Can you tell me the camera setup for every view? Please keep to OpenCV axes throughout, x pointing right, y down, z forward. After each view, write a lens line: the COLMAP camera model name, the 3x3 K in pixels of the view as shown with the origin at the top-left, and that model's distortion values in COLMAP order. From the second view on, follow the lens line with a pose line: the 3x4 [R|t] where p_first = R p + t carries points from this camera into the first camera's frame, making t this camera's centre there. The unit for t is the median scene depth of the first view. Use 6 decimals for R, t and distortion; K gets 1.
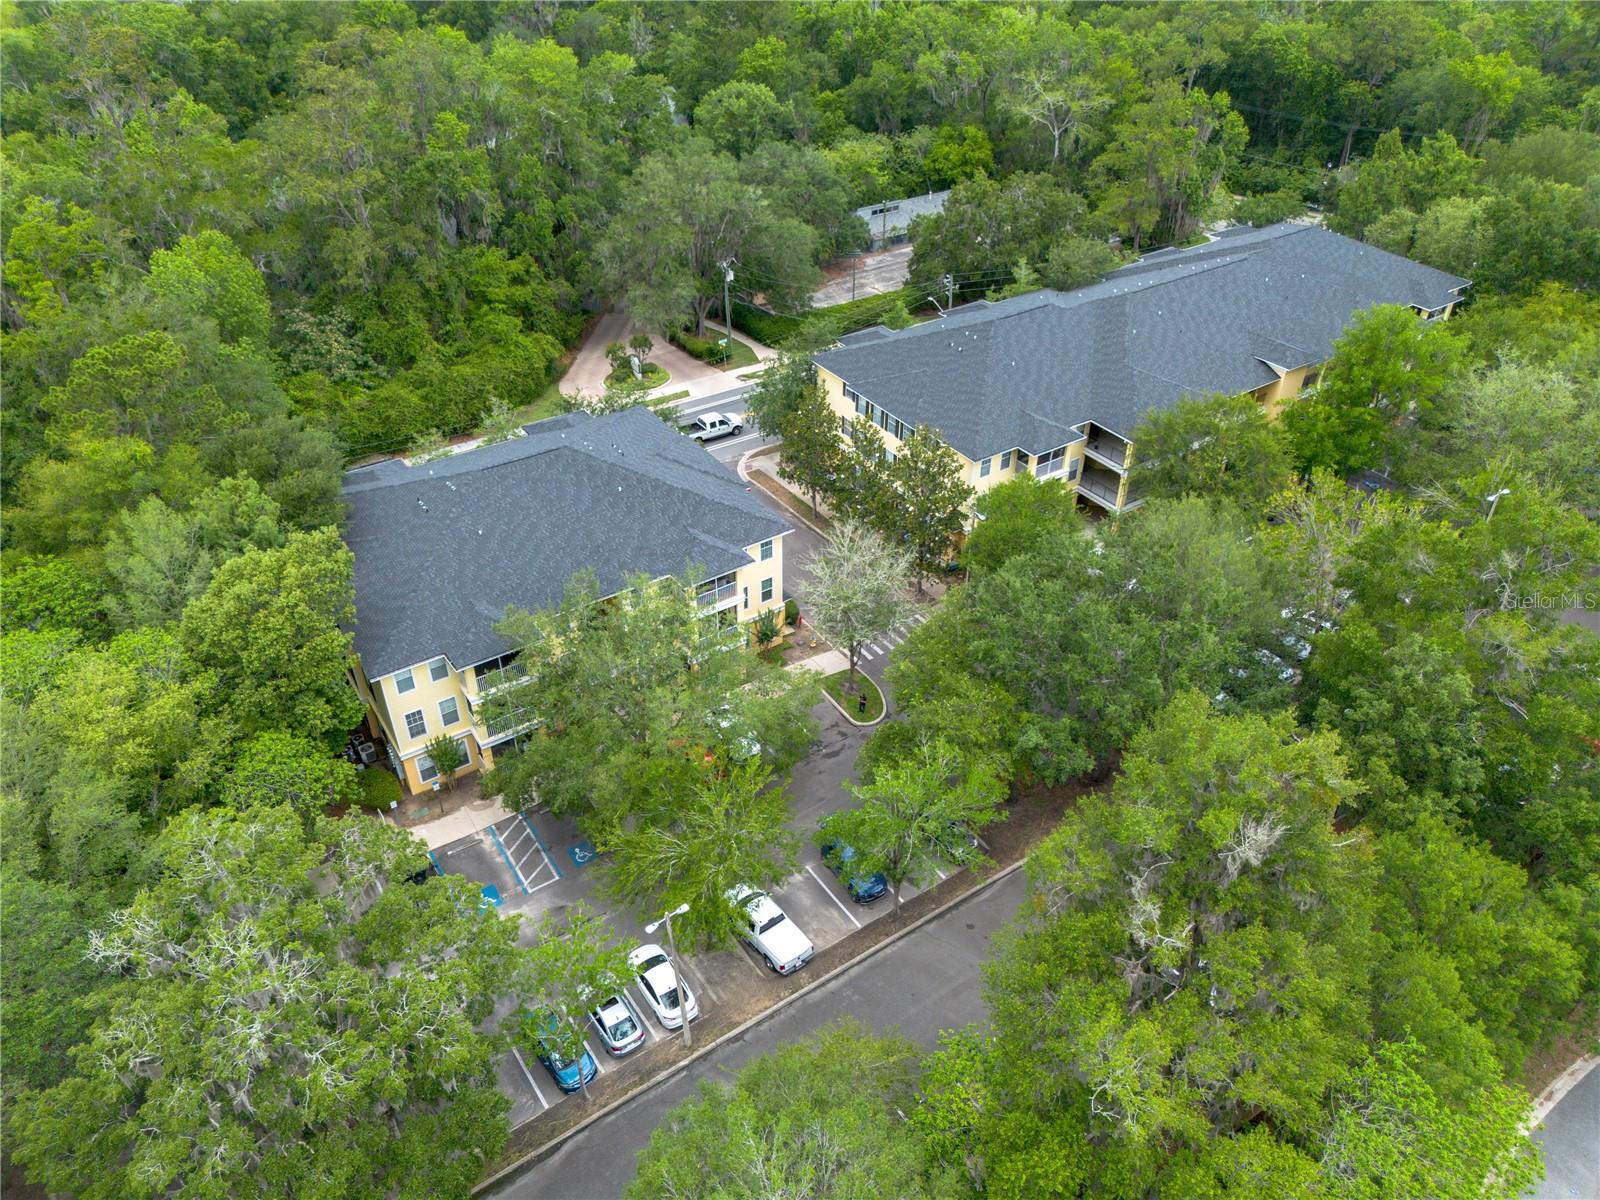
lens RADIAL K [[1137.2, 0, 798.4], [0, 1137.2, 590.8], [0, 0, 1]] dist [0.052876, -0.041866]
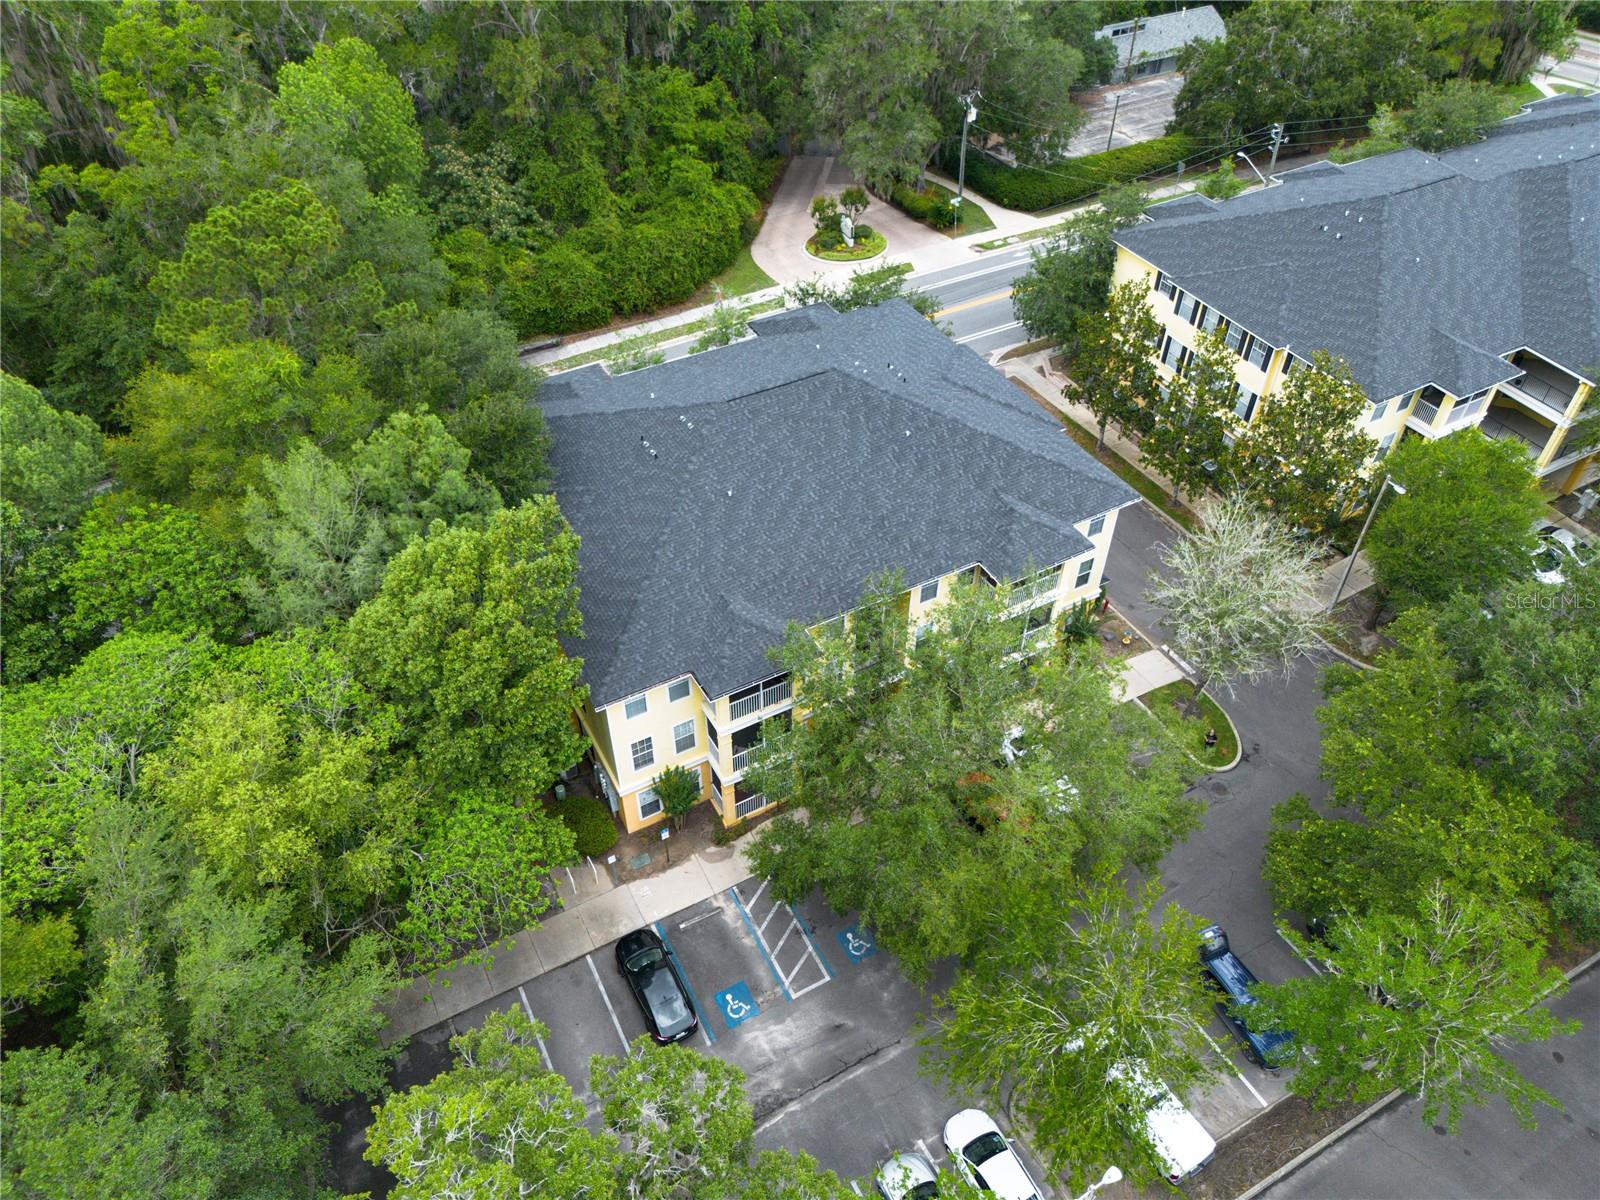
lens RADIAL K [[1137.2, 0, 798.4], [0, 1137.2, 590.8], [0, 0, 1]] dist [0.052876, -0.041866]
pose [[0.995826, 0.062181, -0.066808, -0.129414], [-0.052435, 0.988925, 0.138844, -0.065772], [0.074702, -0.134761, 0.988058, 0.197394]]
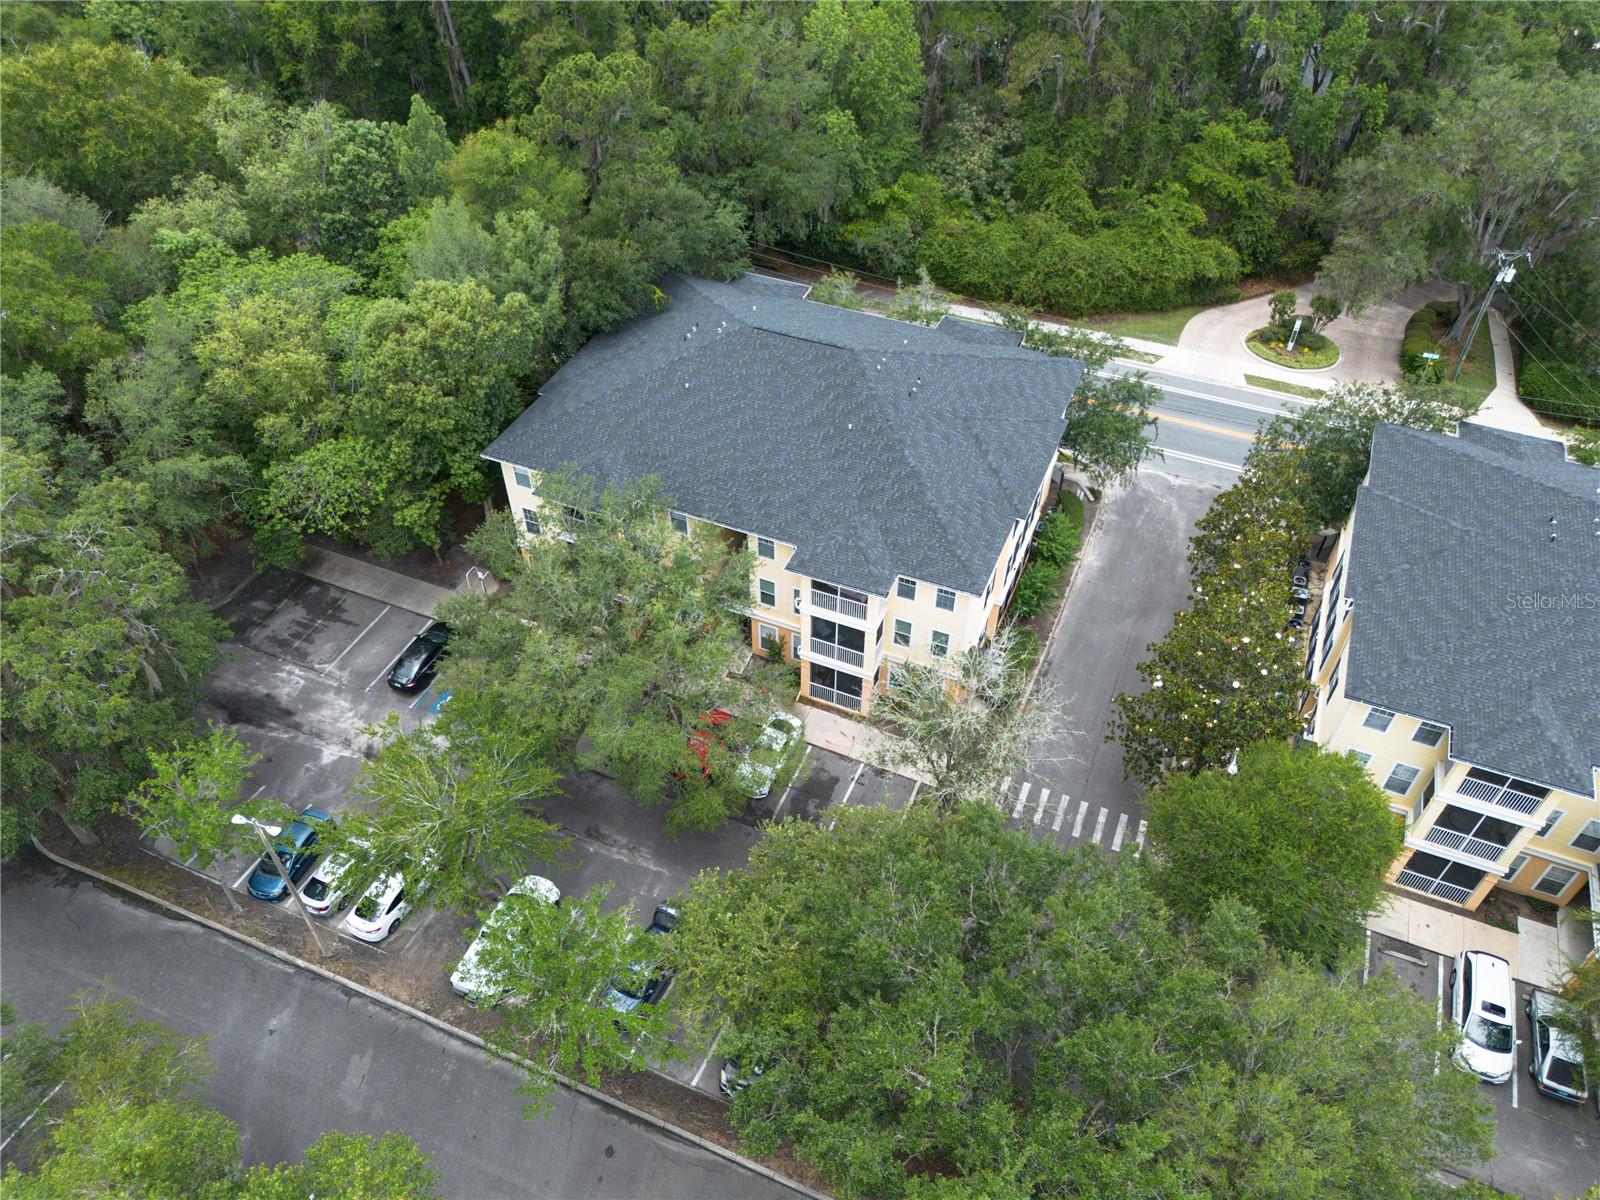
lens RADIAL K [[1137.2, 0, 798.4], [0, 1137.2, 590.8], [0, 0, 1]] dist [0.052876, -0.041866]
pose [[0.546175, 0.579406, -0.604964, 0.277761], [-0.488469, 0.806994, 0.331901, -0.182454], [0.680508, 0.114230, 0.723782, 0.313246]]
